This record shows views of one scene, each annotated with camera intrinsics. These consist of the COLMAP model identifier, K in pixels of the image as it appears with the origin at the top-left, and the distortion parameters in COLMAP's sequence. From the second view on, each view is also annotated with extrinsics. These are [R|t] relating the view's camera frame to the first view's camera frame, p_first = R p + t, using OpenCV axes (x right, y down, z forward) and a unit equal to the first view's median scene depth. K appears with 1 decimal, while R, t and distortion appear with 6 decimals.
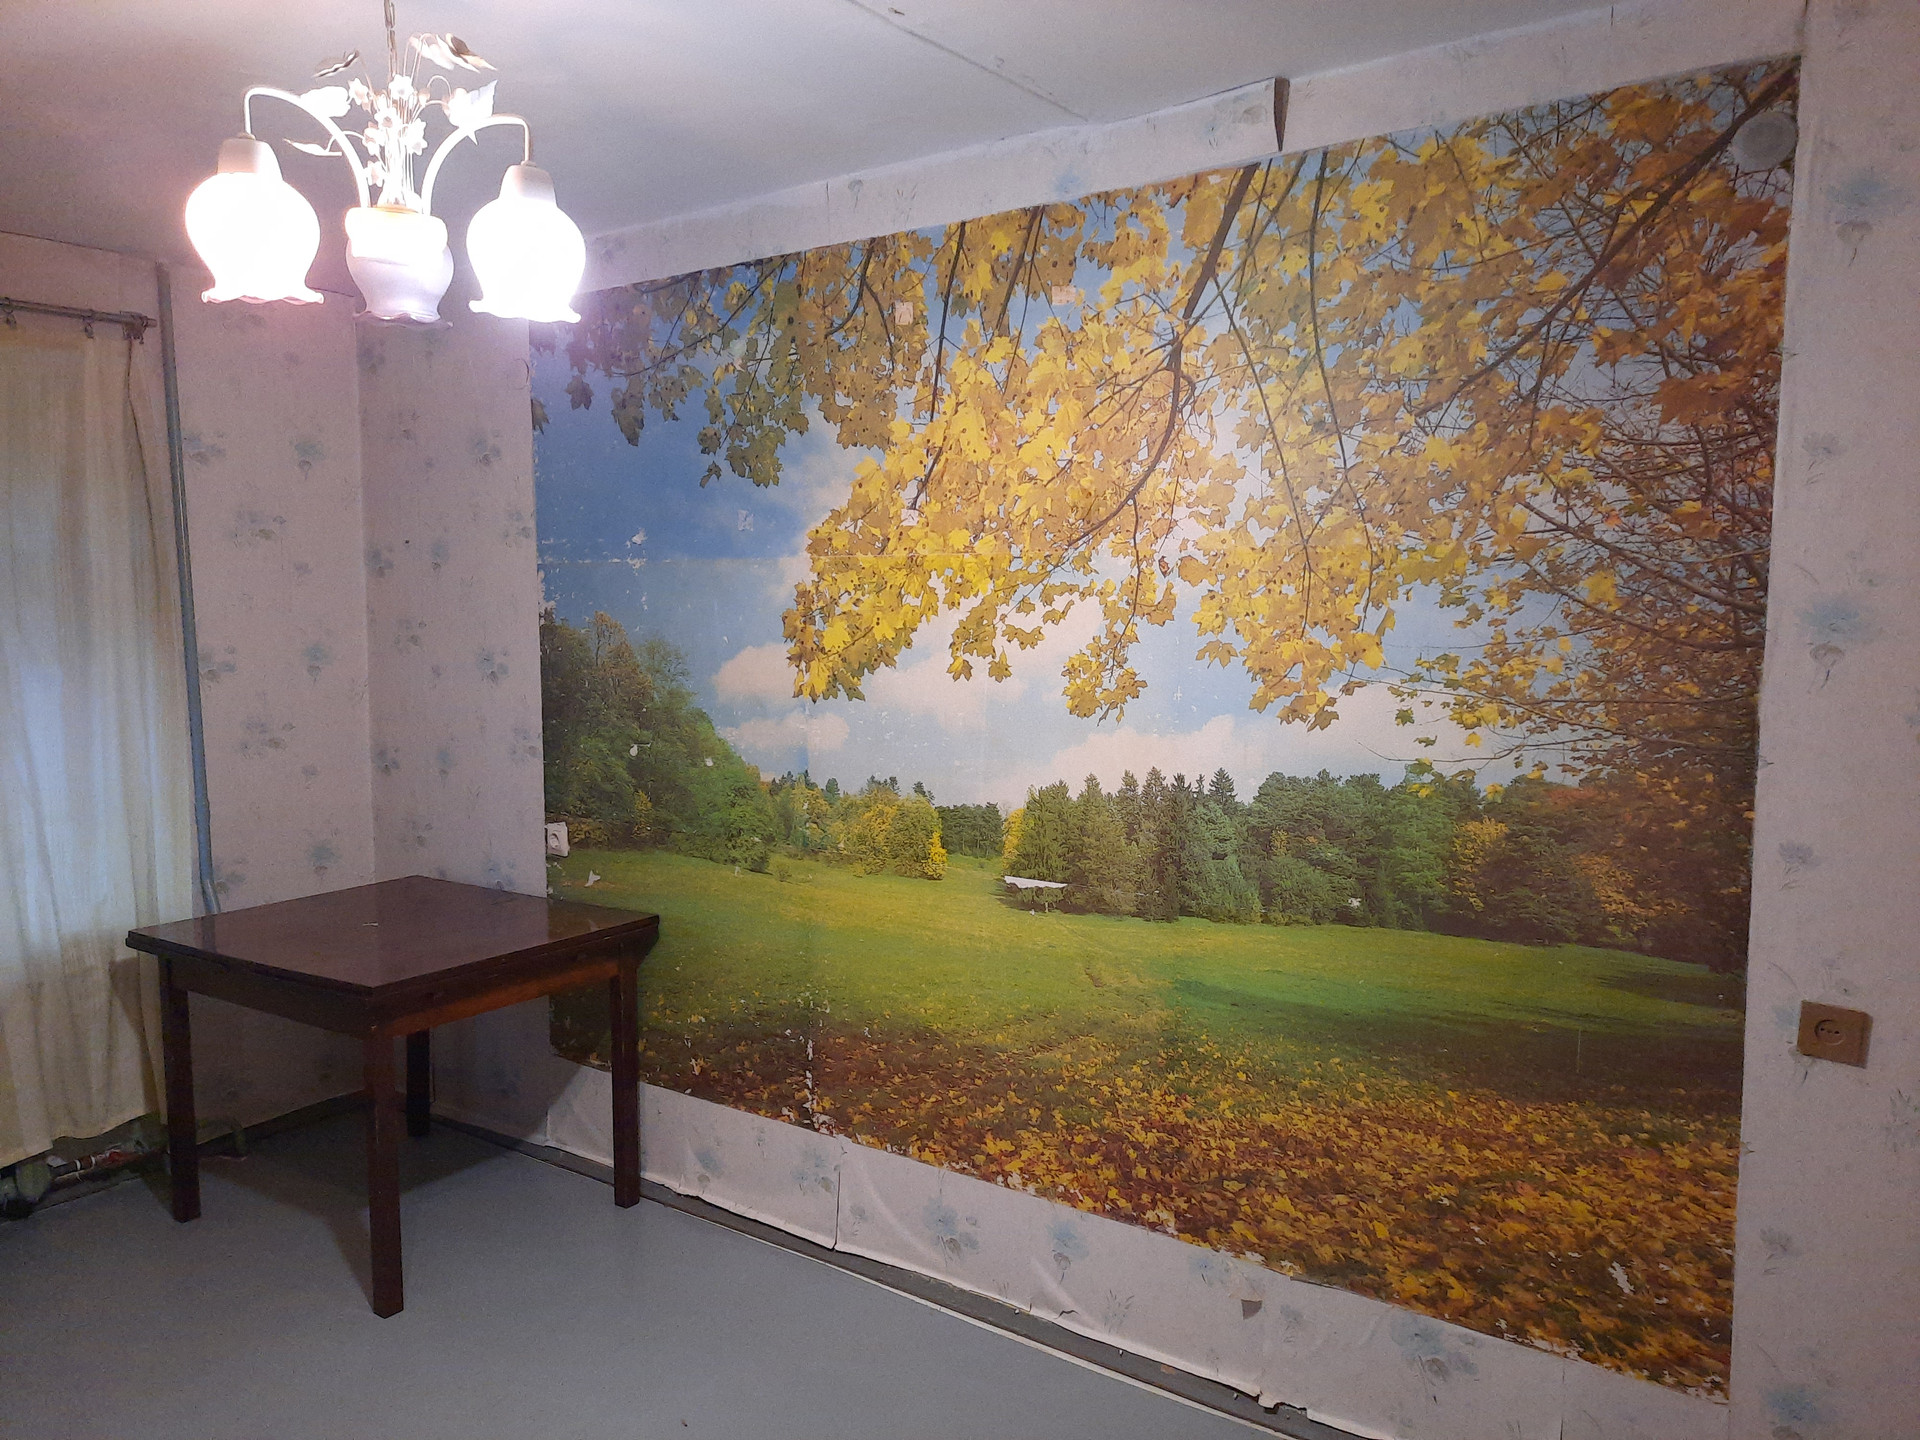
lens RADIAL K [[1411.7, 0, 990.1], [0, 1411.7, 723.2], [0, 0, 1]] dist [0.069975, -0.065456]
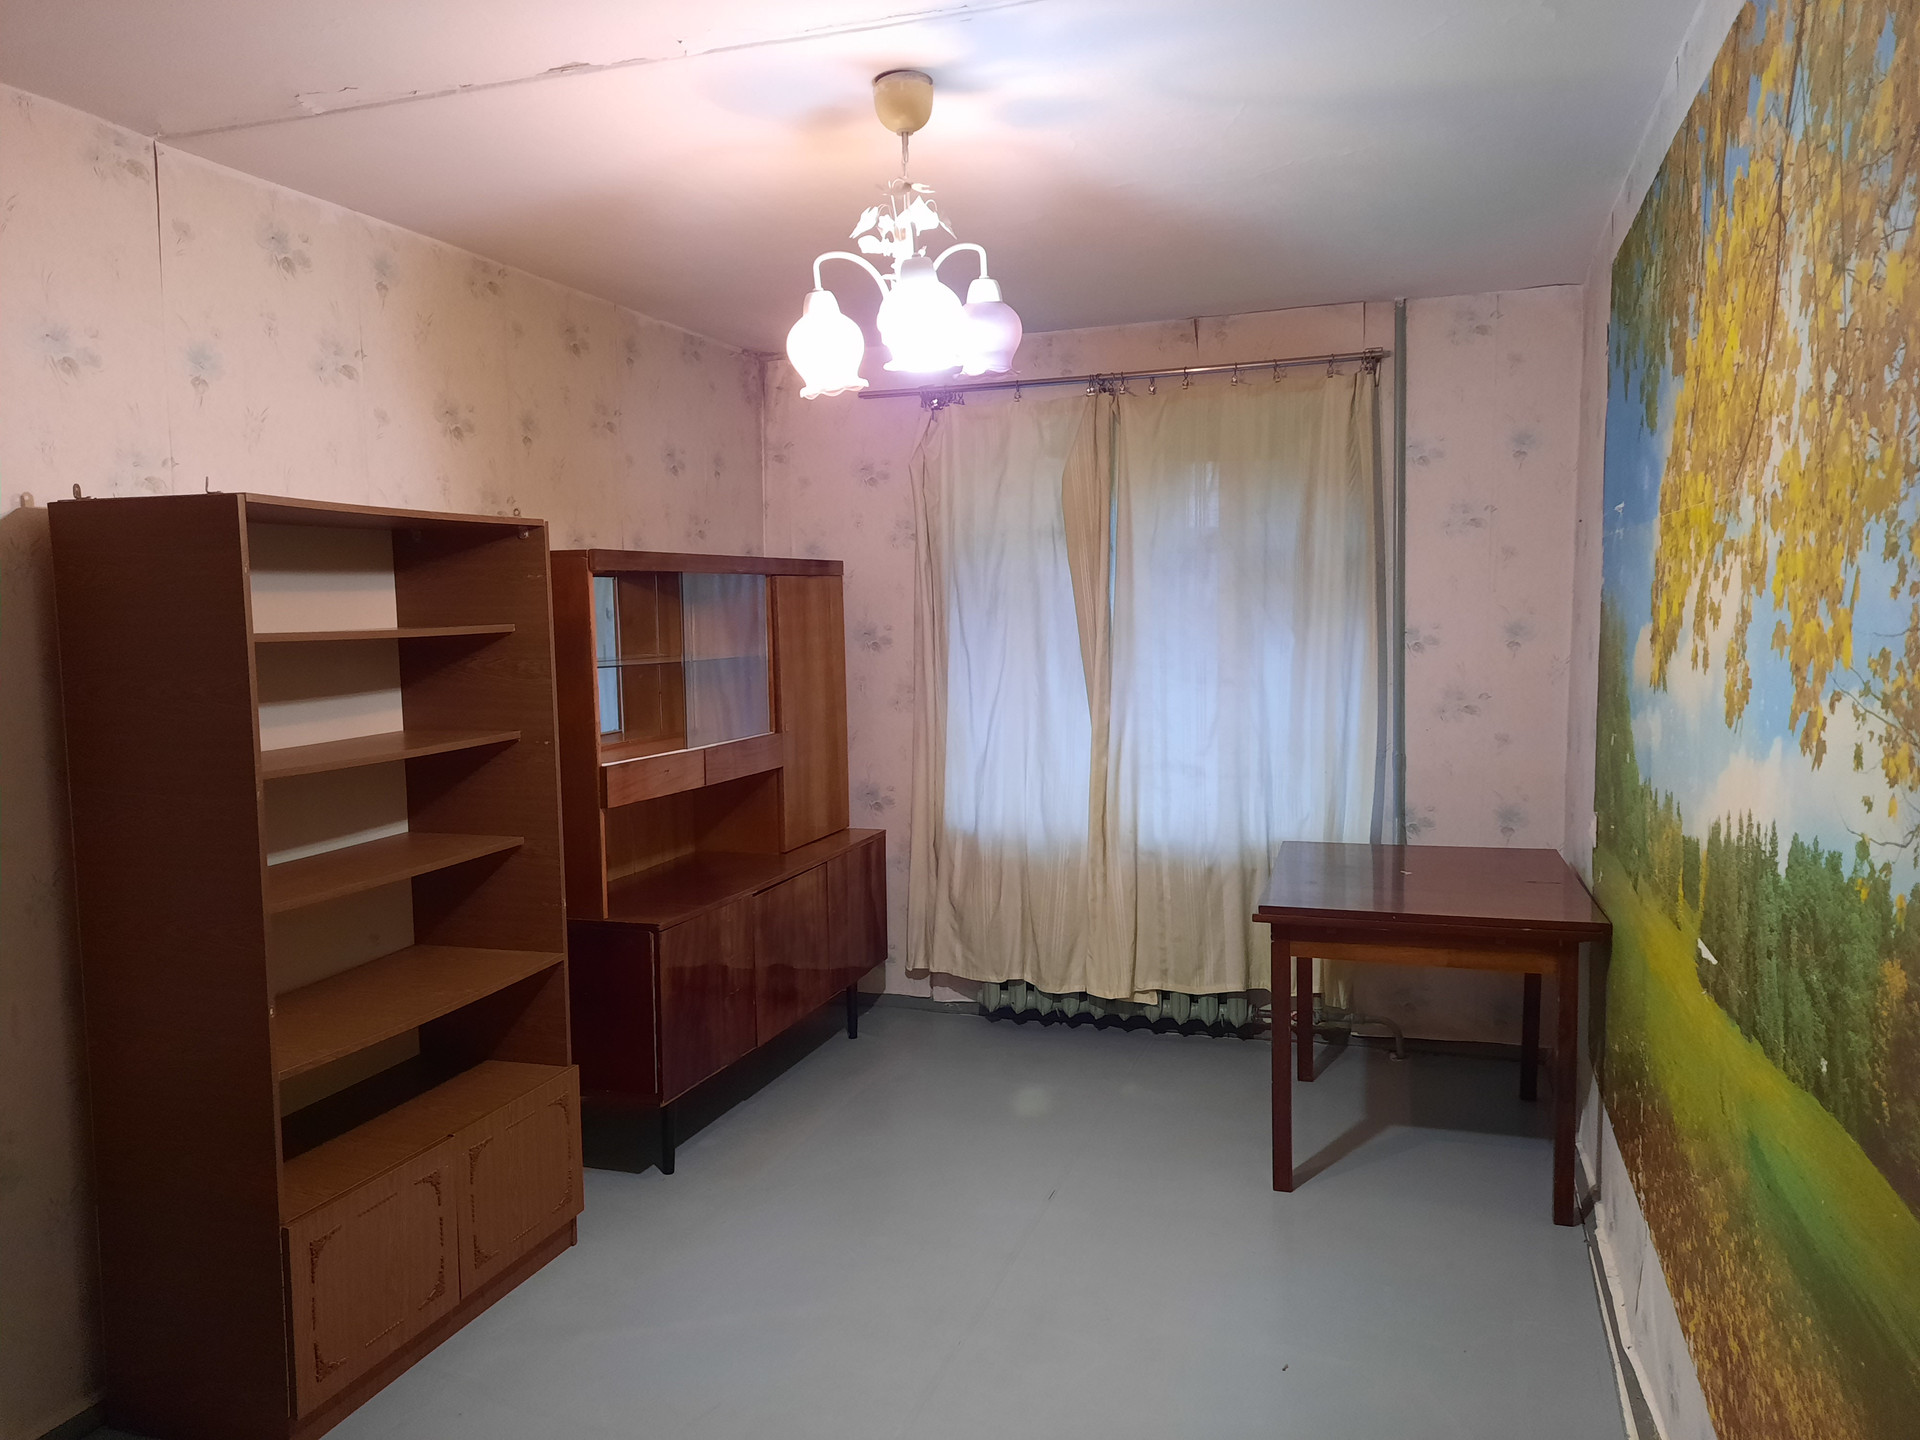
lens RADIAL K [[1411.7, 0, 990.1], [0, 1411.7, 723.2], [0, 0, 1]] dist [0.069975, -0.065456]
pose [[0.306997, 0.080509, -0.948299, 0.501675], [-0.071304, 0.995561, 0.061439, -0.019700], [0.949036, 0.048756, 0.311375, 0.341819]]
